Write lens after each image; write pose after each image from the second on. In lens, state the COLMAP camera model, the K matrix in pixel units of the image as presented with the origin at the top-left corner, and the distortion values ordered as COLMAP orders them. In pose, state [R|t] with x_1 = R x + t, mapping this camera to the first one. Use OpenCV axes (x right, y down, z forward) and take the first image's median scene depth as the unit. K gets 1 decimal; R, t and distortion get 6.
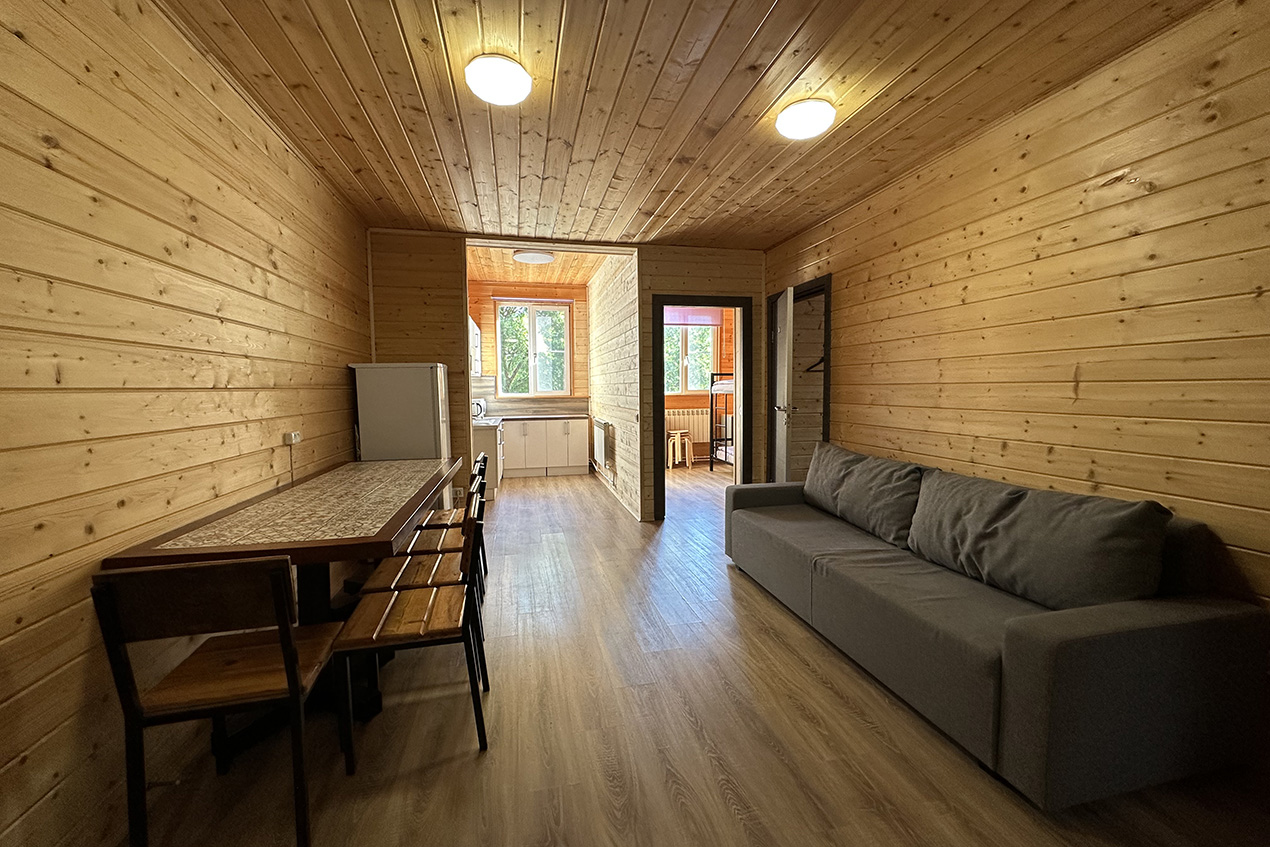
lens RADIAL K [[504.8, 0, 639.2], [0, 504.8, 425.0], [0, 0, 1]] dist [0.001363, 0.000018]
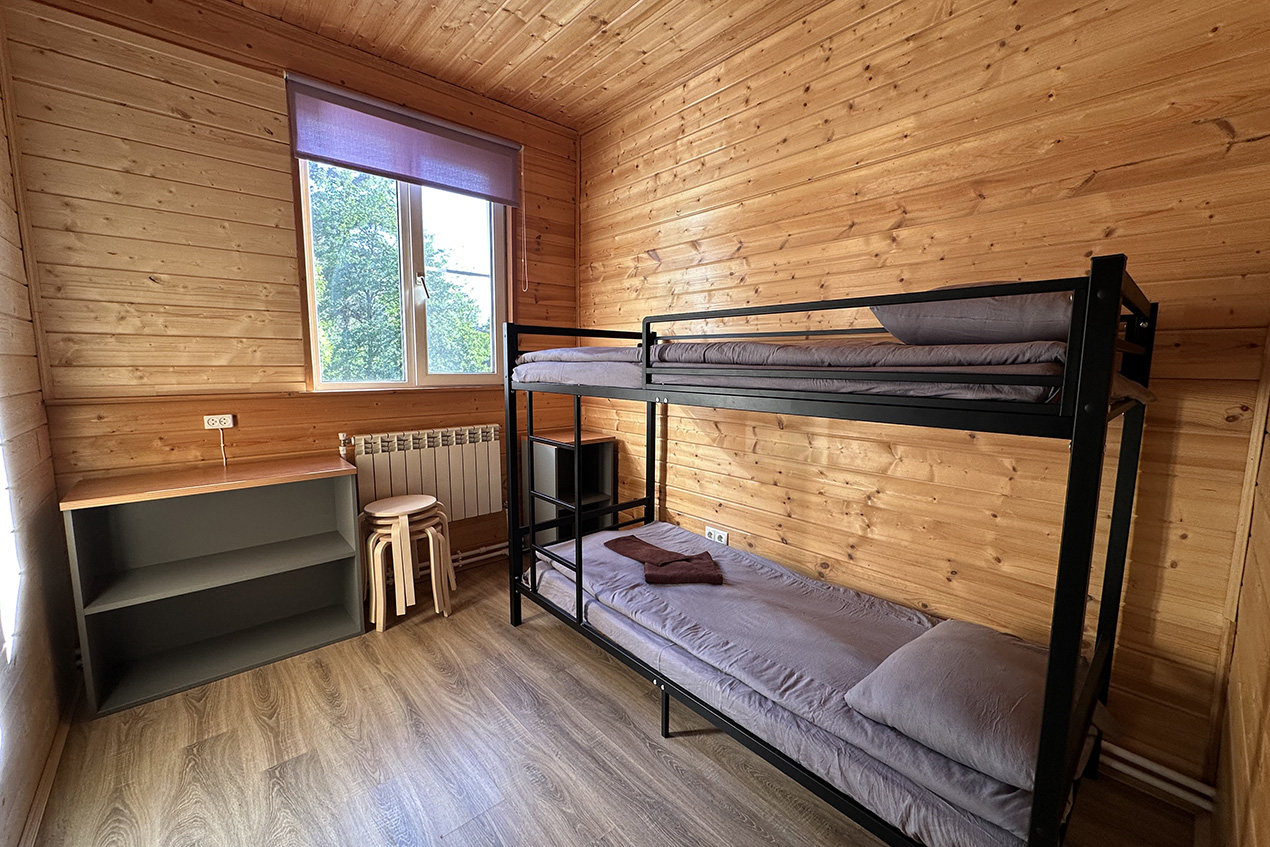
lens RADIAL K [[504.8, 0, 642.0], [0, 504.8, 420.7], [0, 0, 1]] dist [0.001363, 0.000018]
pose [[0.875296, -0.039997, 0.481931, 0.061350], [0.020641, 0.998756, 0.045401, -0.054475], [-0.483147, -0.029792, 0.875032, 0.683994]]
